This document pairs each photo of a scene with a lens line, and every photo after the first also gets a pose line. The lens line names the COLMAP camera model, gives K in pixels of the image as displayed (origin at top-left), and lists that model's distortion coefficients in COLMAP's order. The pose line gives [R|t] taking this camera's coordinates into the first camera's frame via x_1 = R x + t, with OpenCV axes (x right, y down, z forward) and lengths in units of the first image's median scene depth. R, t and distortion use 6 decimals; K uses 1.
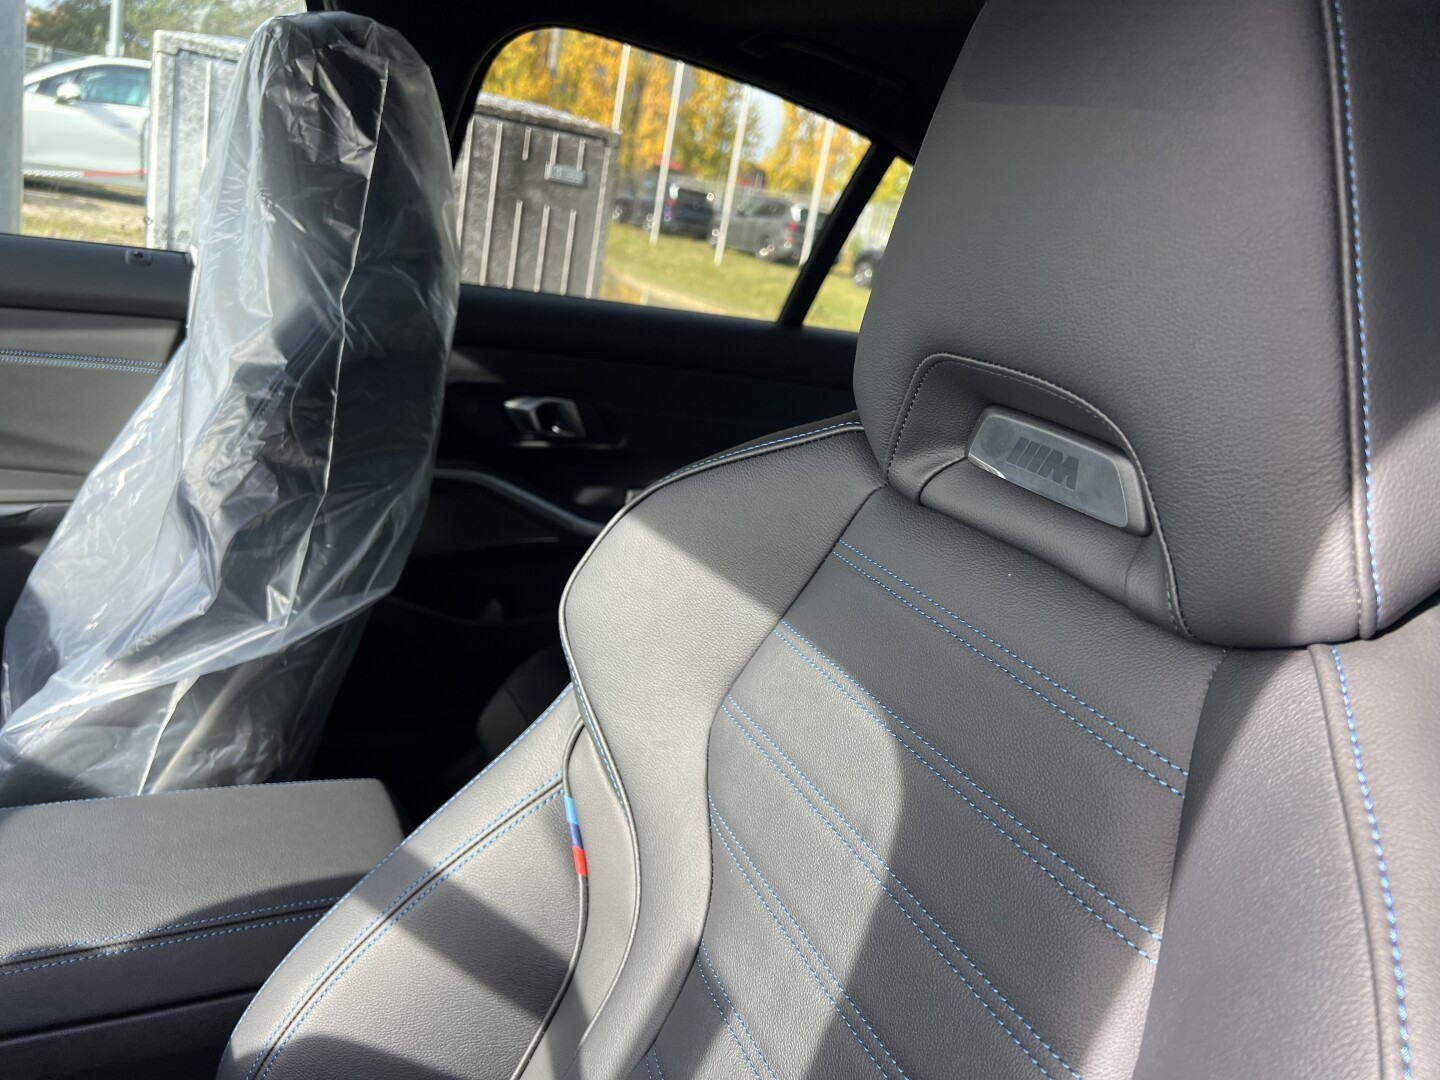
lens RADIAL K [[1092.5, 0, 730.1], [0, 1092.5, 524.1], [0, 0, 1]] dist [0.055378, -0.067986]
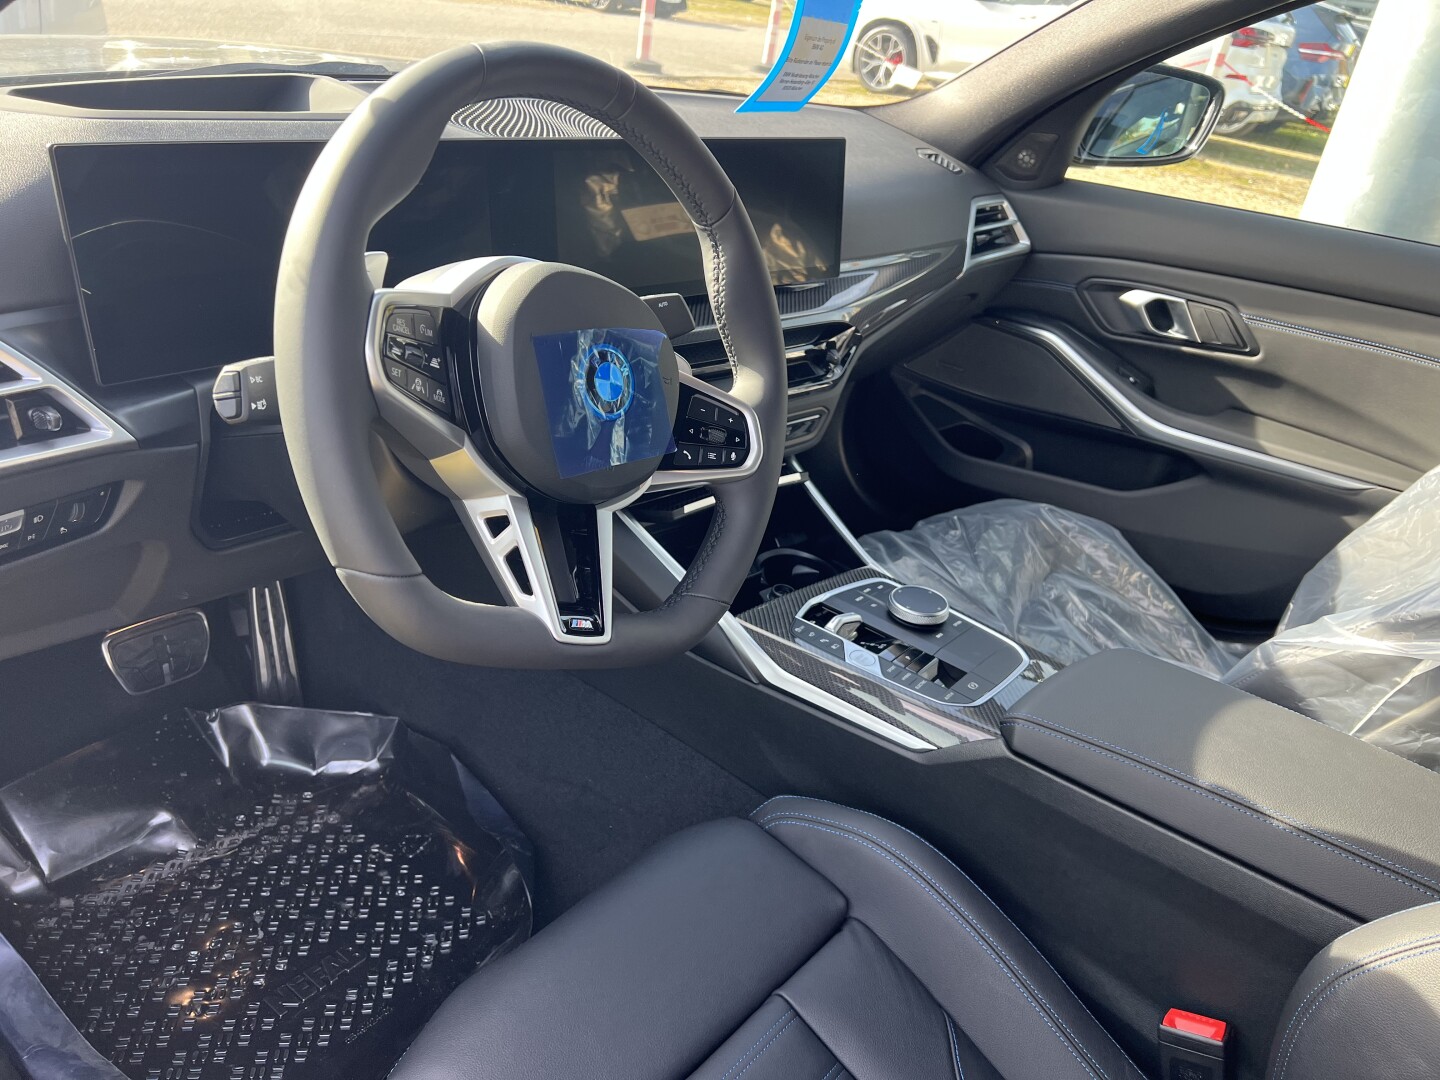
lens RADIAL K [[1092.5, 0, 735.0], [0, 1092.5, 543.2], [0, 0, 1]] dist [0.055378, -0.067986]
pose [[0.425664, 0.311302, -0.849648, 0.112509], [-0.300356, 0.934333, 0.191854, 0.024702], [0.853578, 0.173532, 0.491214, -0.155475]]
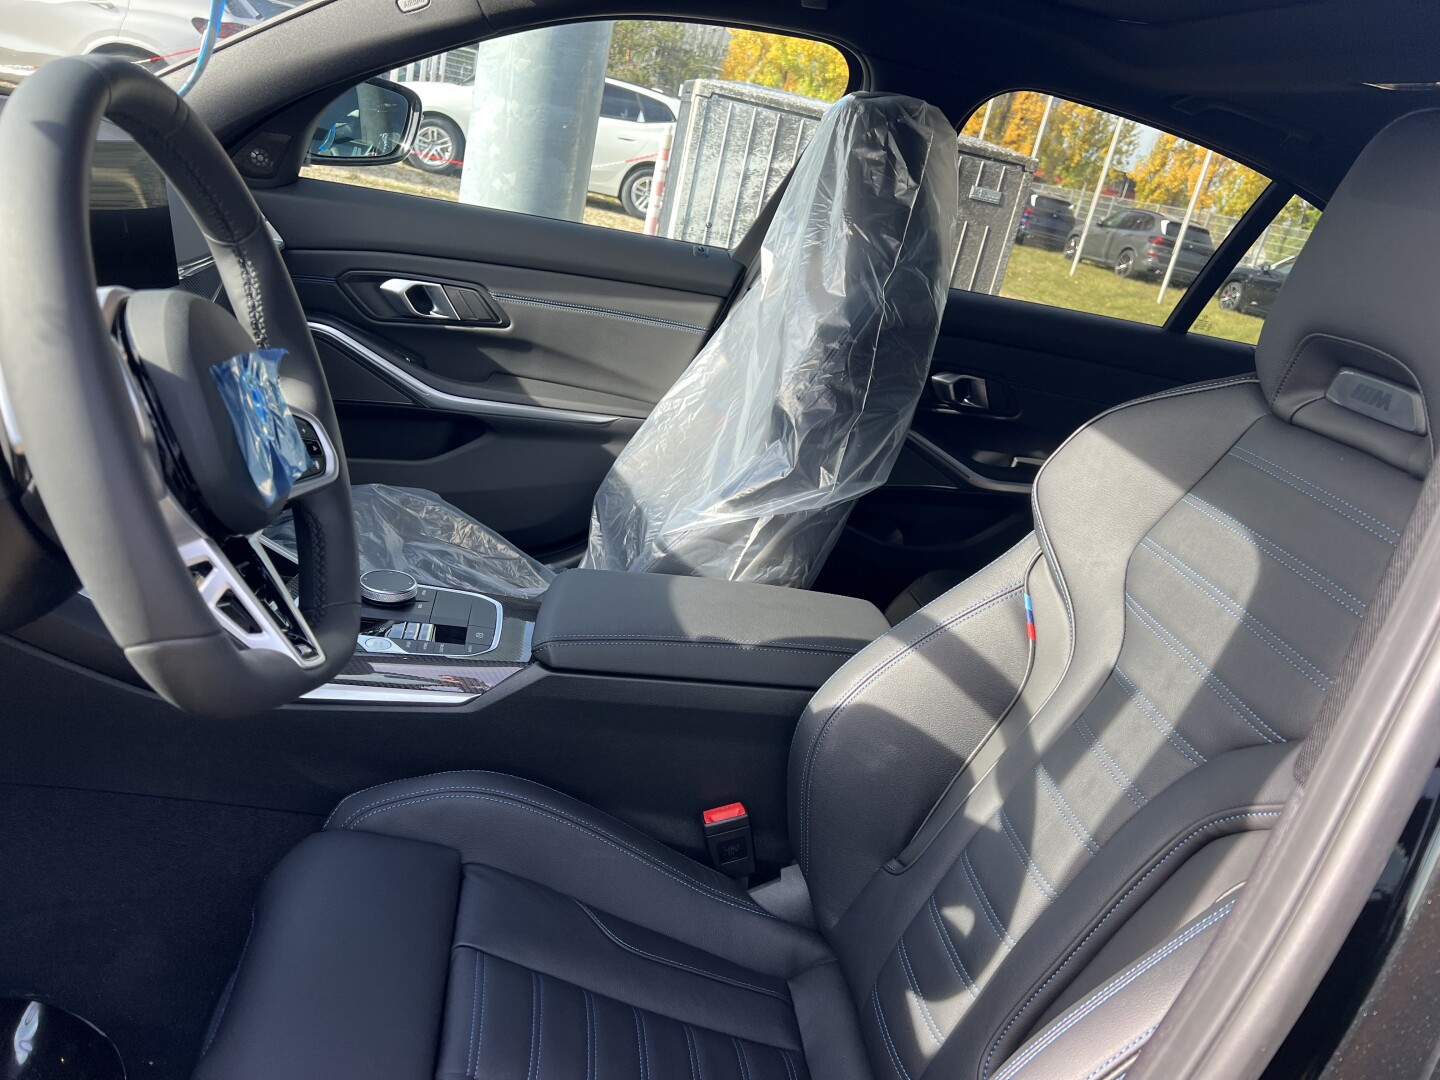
lens RADIAL K [[1092.5, 0, 721.3], [0, 1092.5, 542.6], [0, 0, 1]] dist [0.055378, -0.067986]
pose [[0.951727, 0.125314, -0.280200, -0.099629], [-0.121688, 0.992104, 0.030374, 0.132120], [0.281793, 0.005189, 0.959461, -0.538345]]
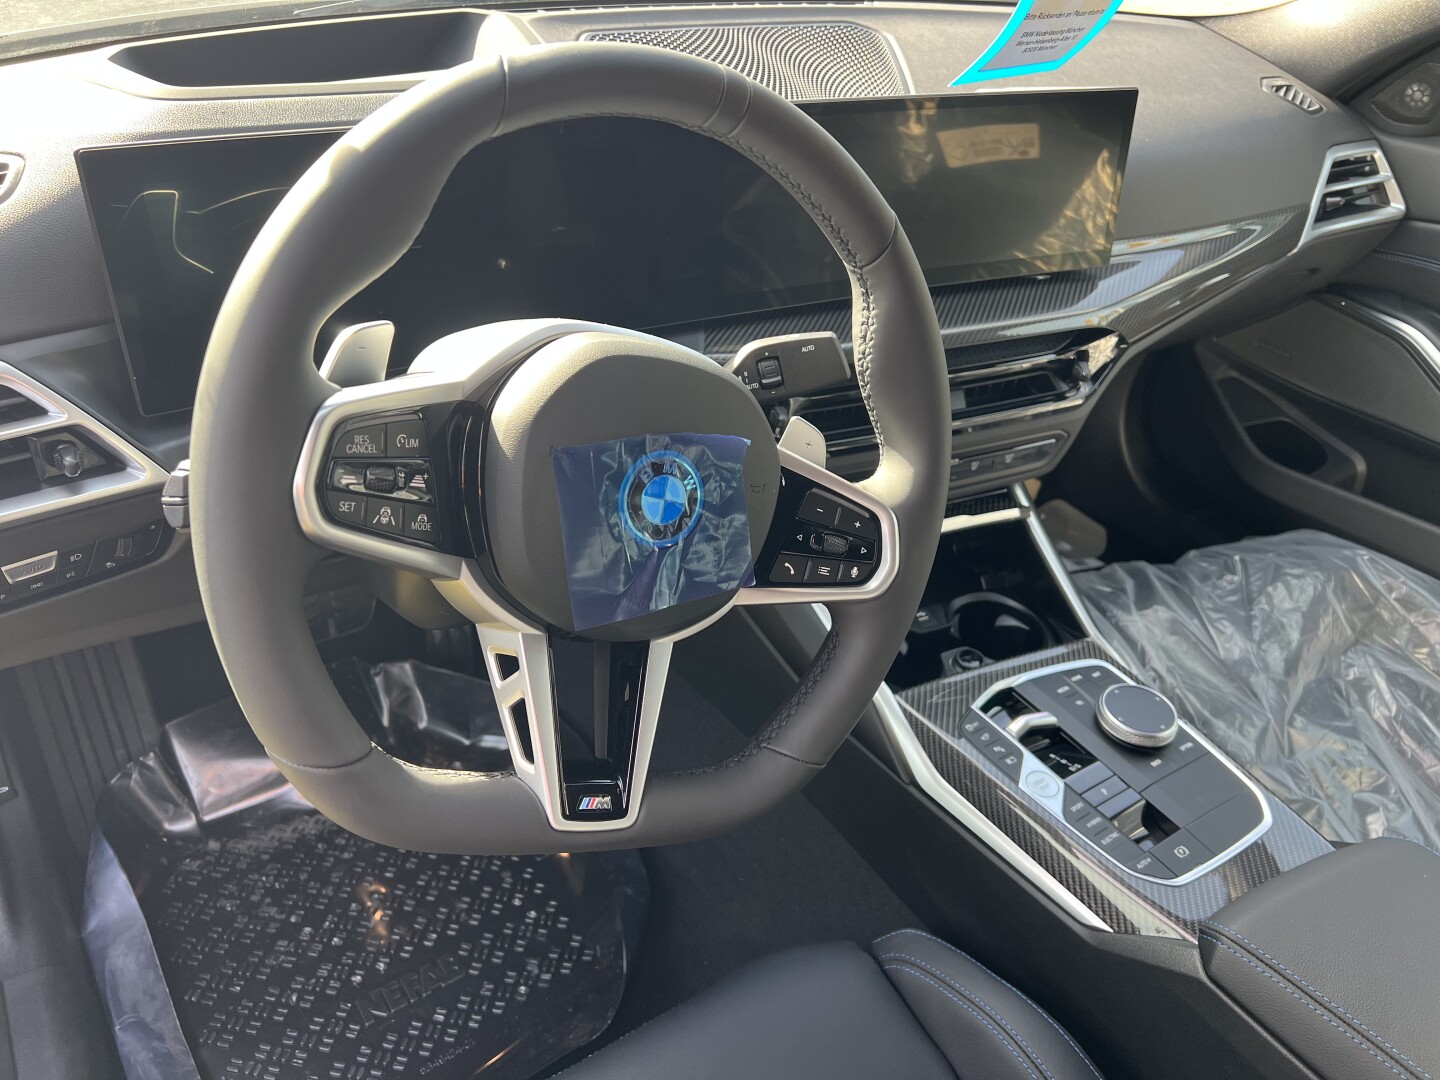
lens RADIAL K [[1092.5, 0, 737.3], [0, 1092.5, 518.6], [0, 0, 1]] dist [0.055378, -0.067986]
pose [[0.138085, 0.433205, -0.890655, -0.098167], [-0.336716, 0.866238, 0.369125, -0.137927], [0.931426, 0.248927, 0.265482, 0.023066]]
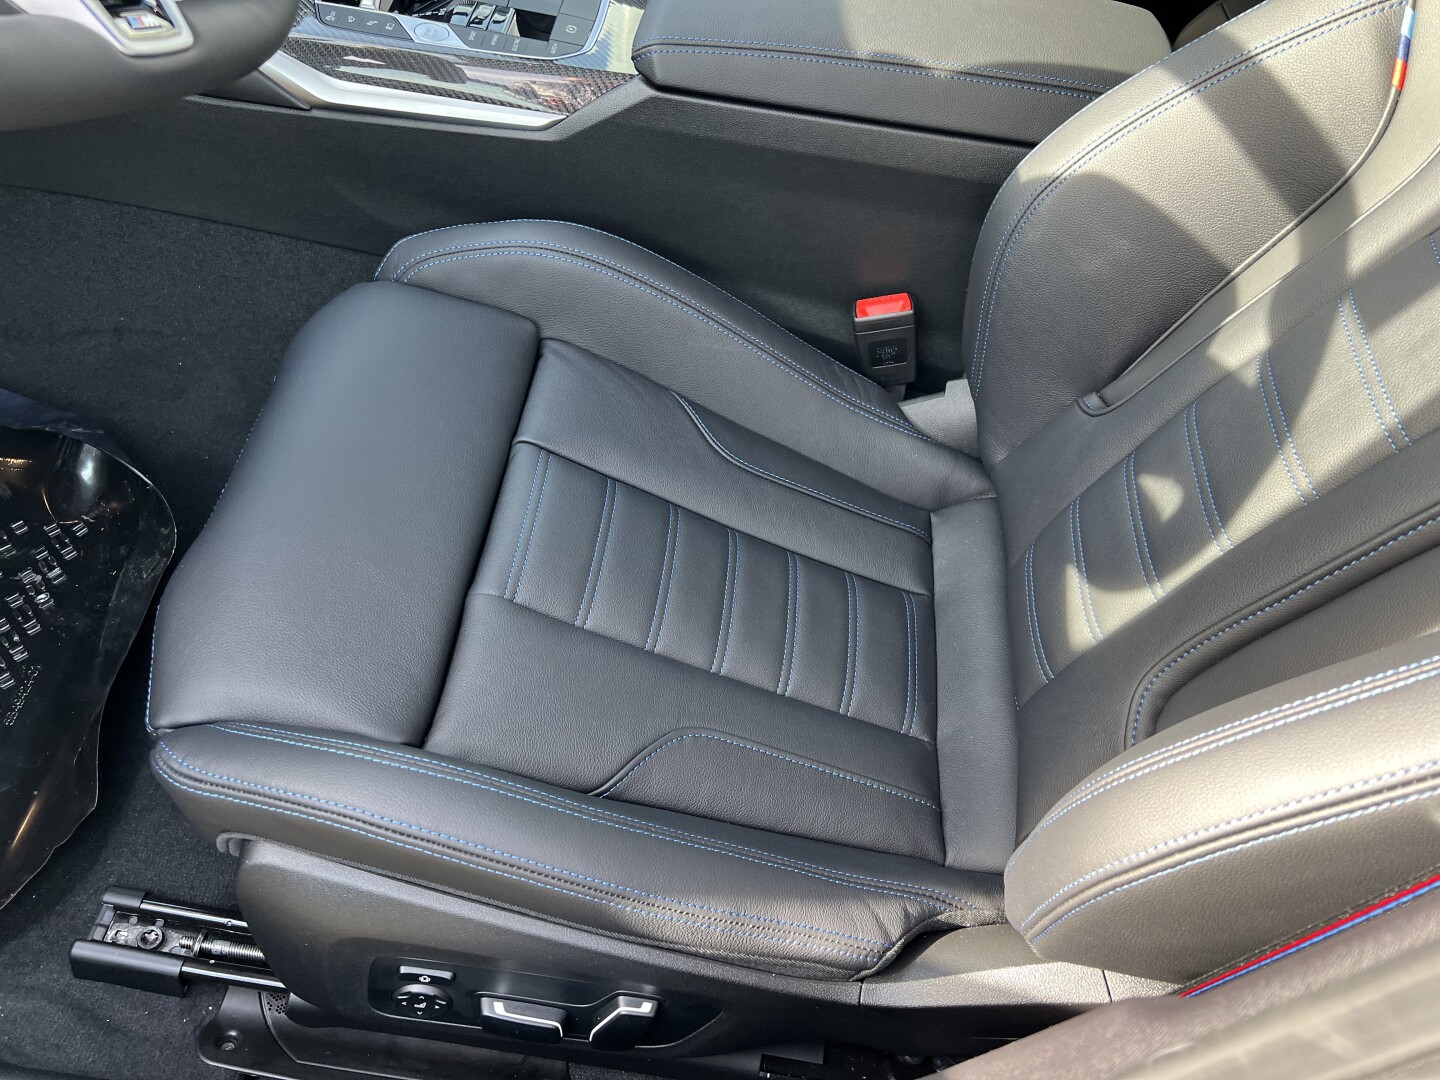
lens RADIAL K [[1092.5, 0, 726.9], [0, 1092.5, 543.7], [0, 0, 1]] dist [0.055378, -0.067986]
pose [[0.861494, 0.374770, -0.342600, -0.118303], [-0.151424, 0.833638, 0.531149, 0.162144], [0.484663, -0.405704, 0.774923, -0.202563]]
